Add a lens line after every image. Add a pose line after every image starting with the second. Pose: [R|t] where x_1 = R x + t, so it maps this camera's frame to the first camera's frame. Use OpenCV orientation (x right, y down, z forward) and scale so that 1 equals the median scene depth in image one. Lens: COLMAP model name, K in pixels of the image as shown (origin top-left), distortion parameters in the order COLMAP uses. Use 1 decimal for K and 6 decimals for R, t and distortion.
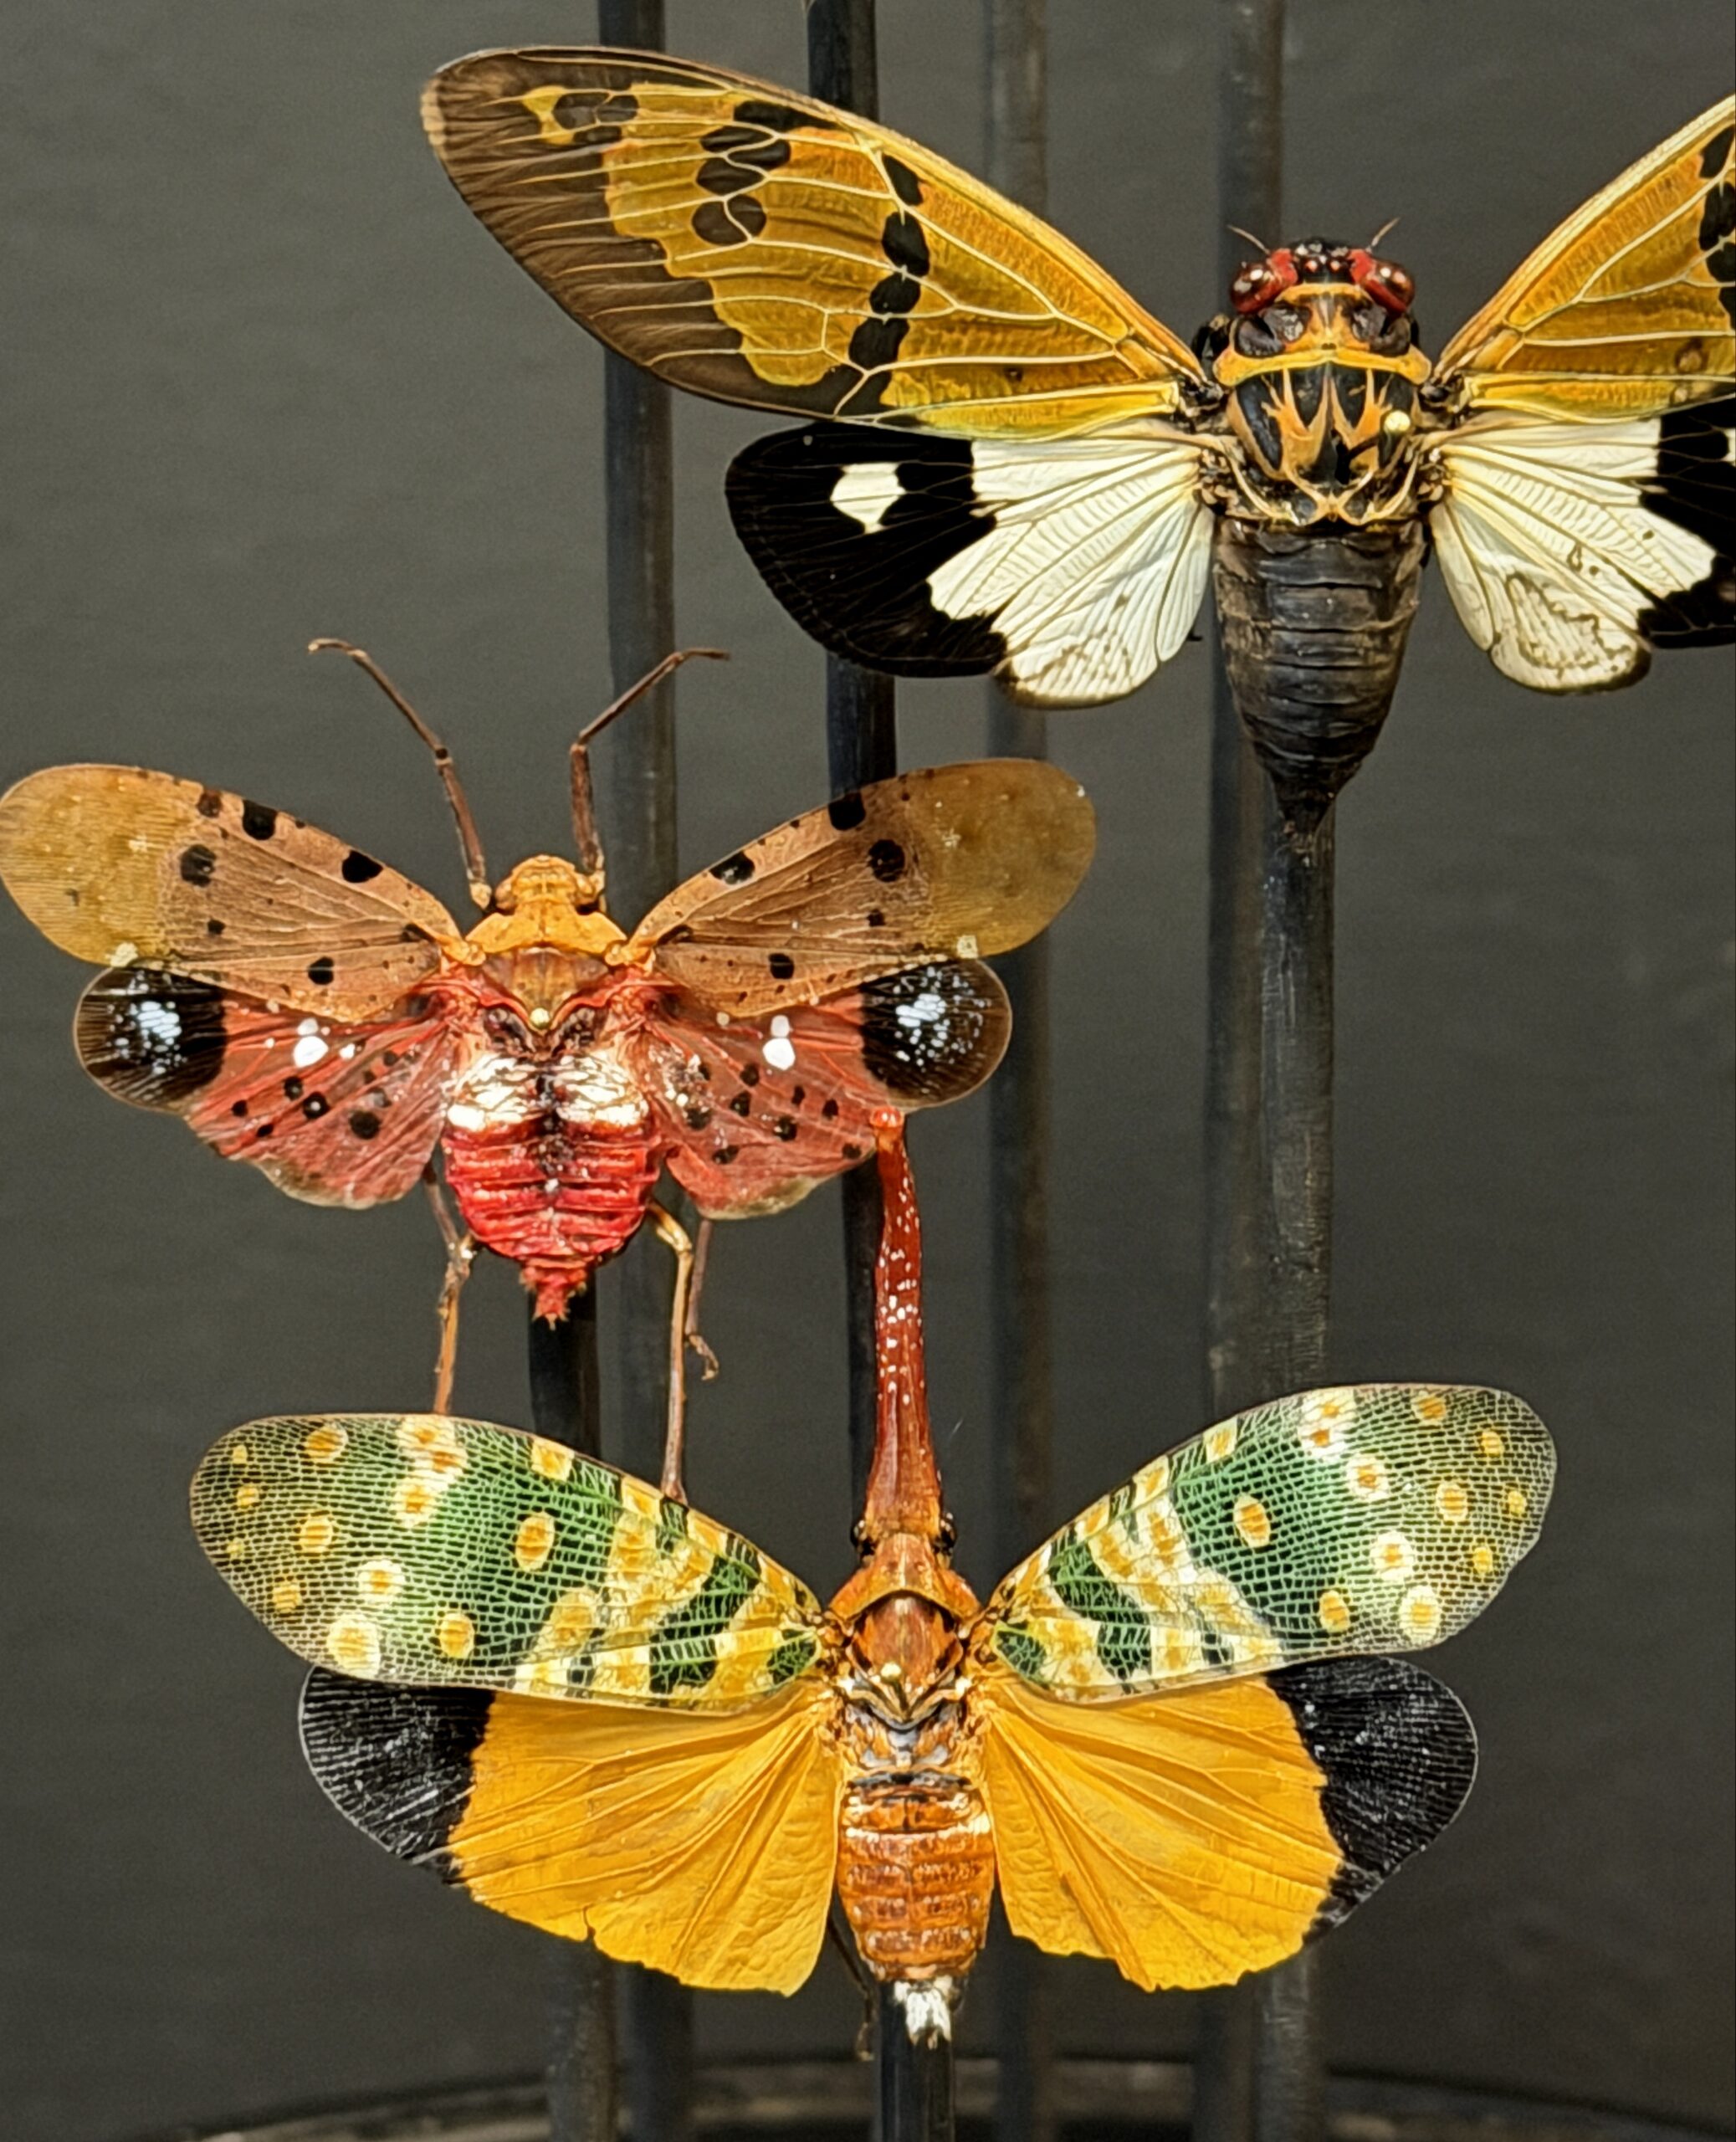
lens RADIAL K [[7351.8, 0, 926.9], [0, 7351.8, 1071.5], [0, 0, 1]] dist [0.128259, 0.000000]
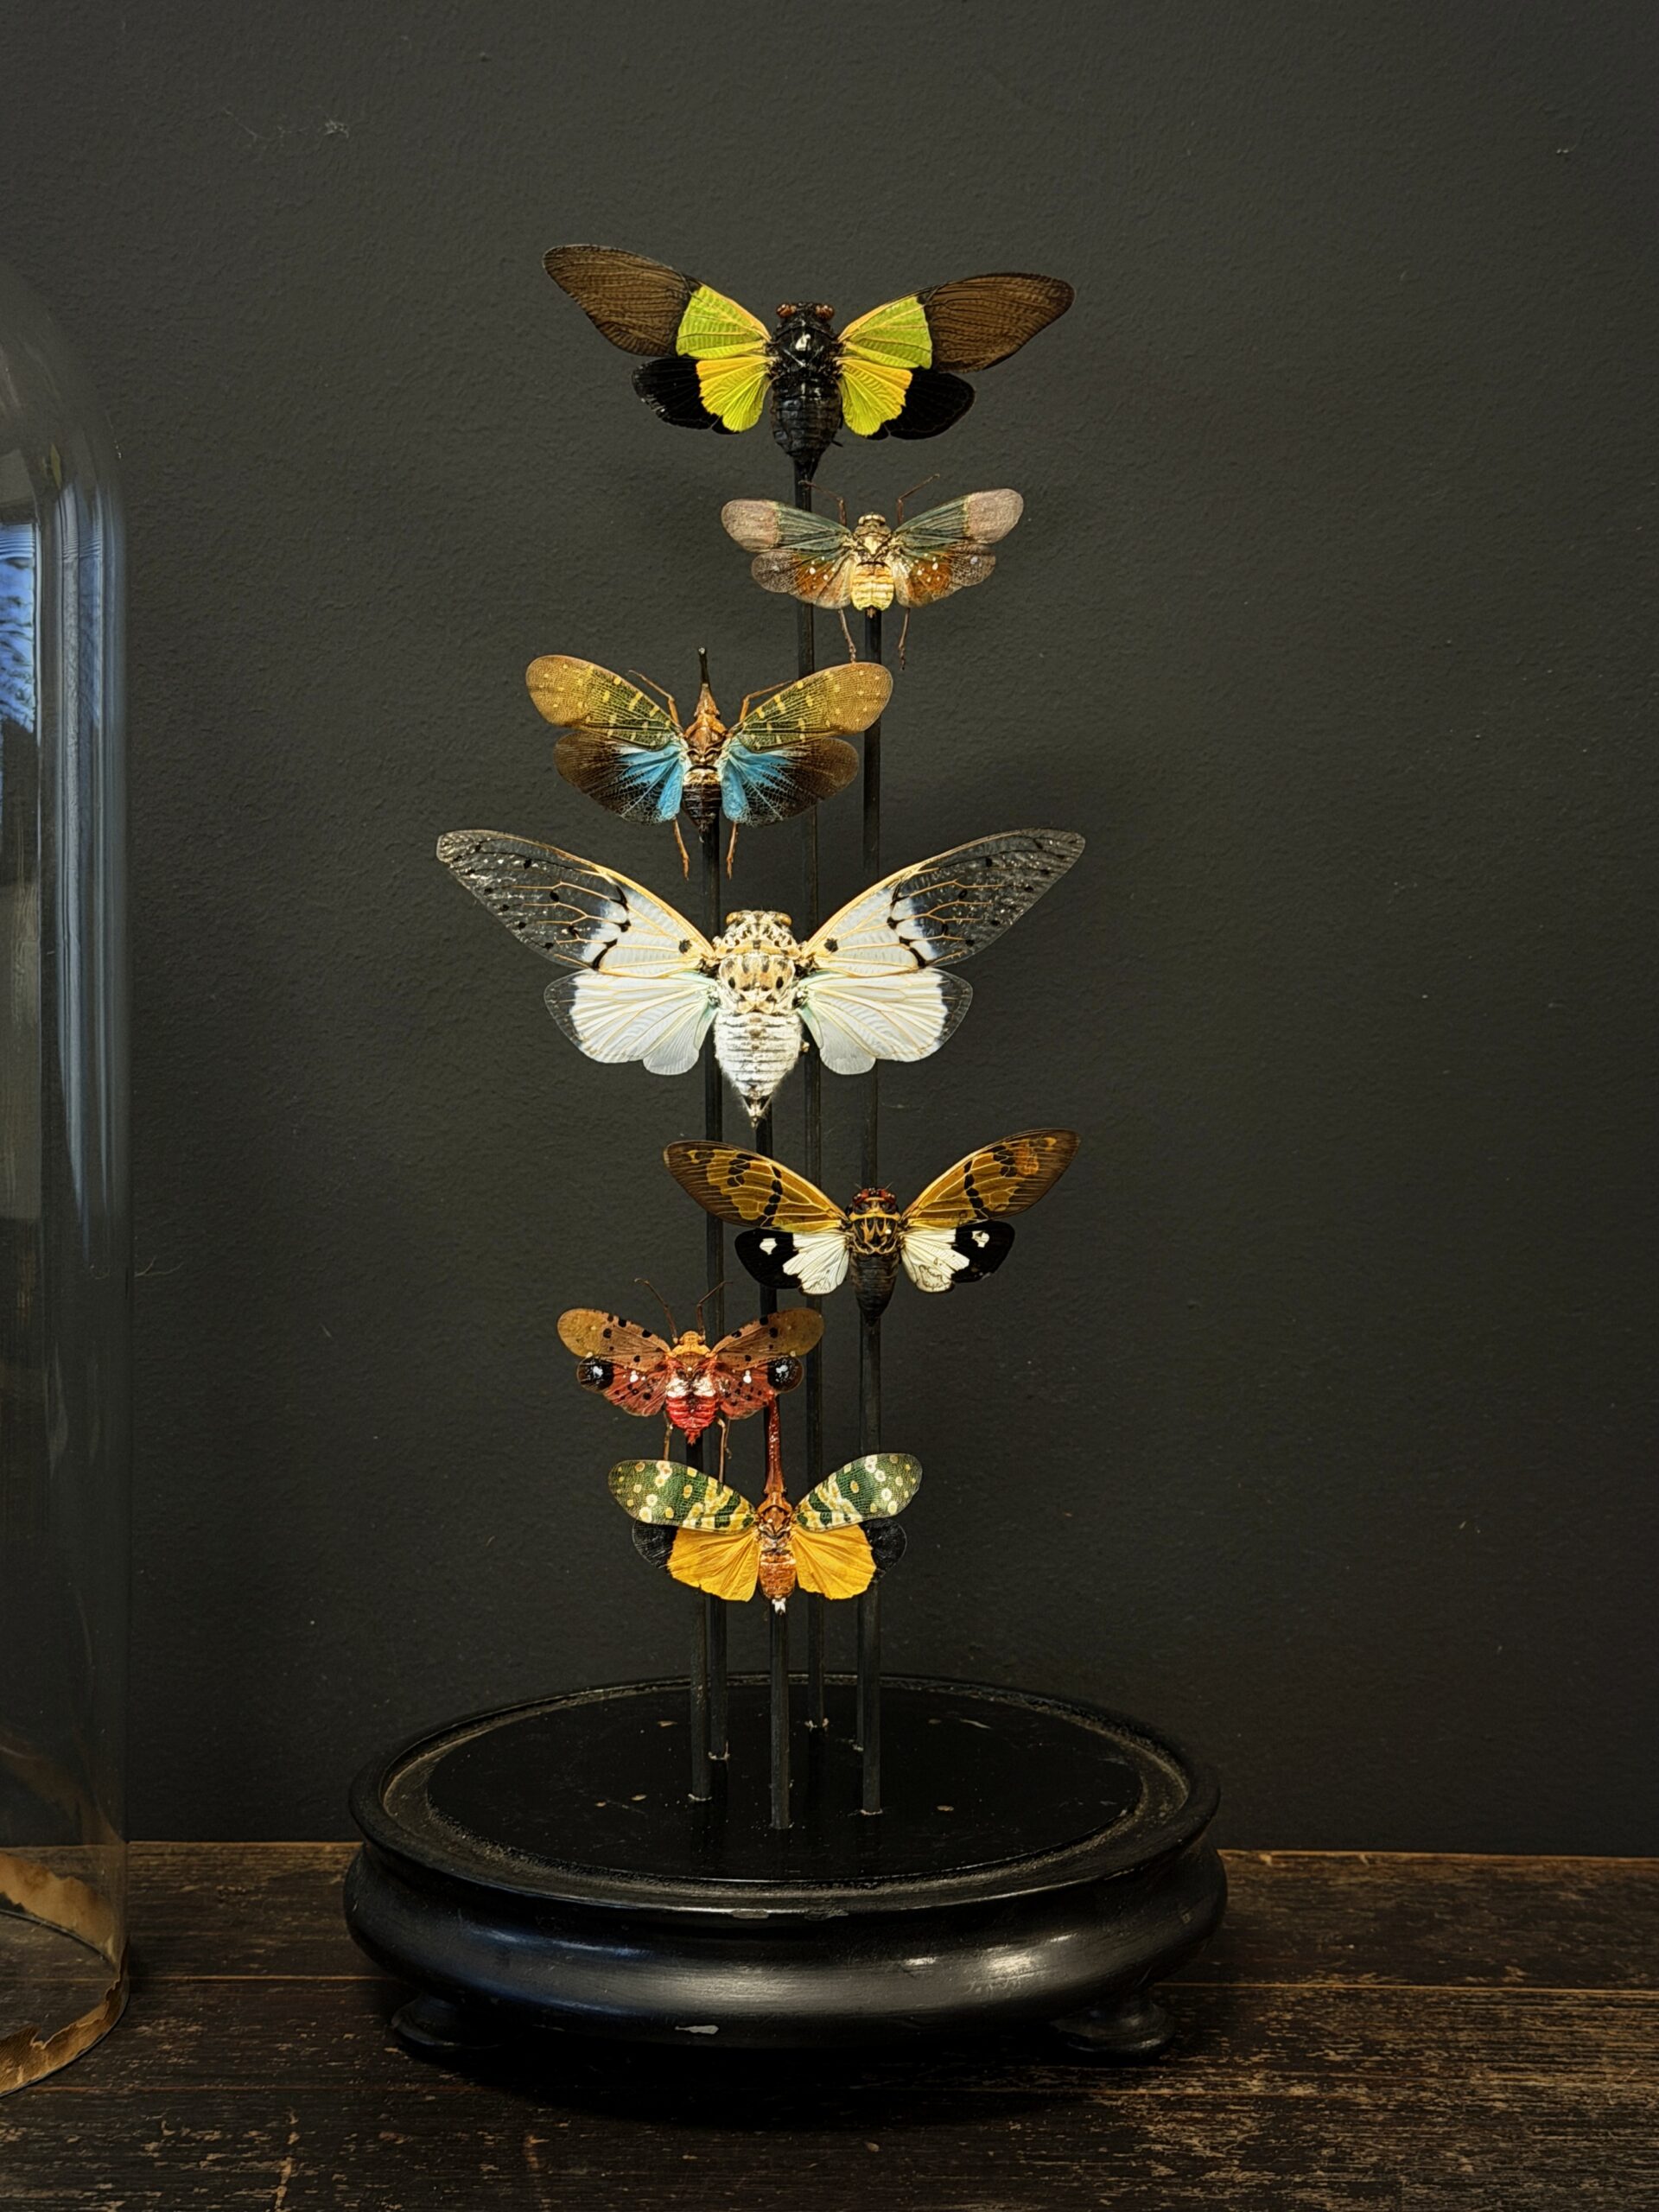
lens RADIAL K [[3653.5, 0, 816.6], [0, 3653.5, 1113.7], [0, 0, 1]] dist [0.125714, 0.000000]
pose [[0.999864, 0.002532, -0.016279, 0.053773], [-0.003972, 0.996018, -0.089061, 0.032938], [0.015989, 0.089113, 0.995893, -1.097855]]
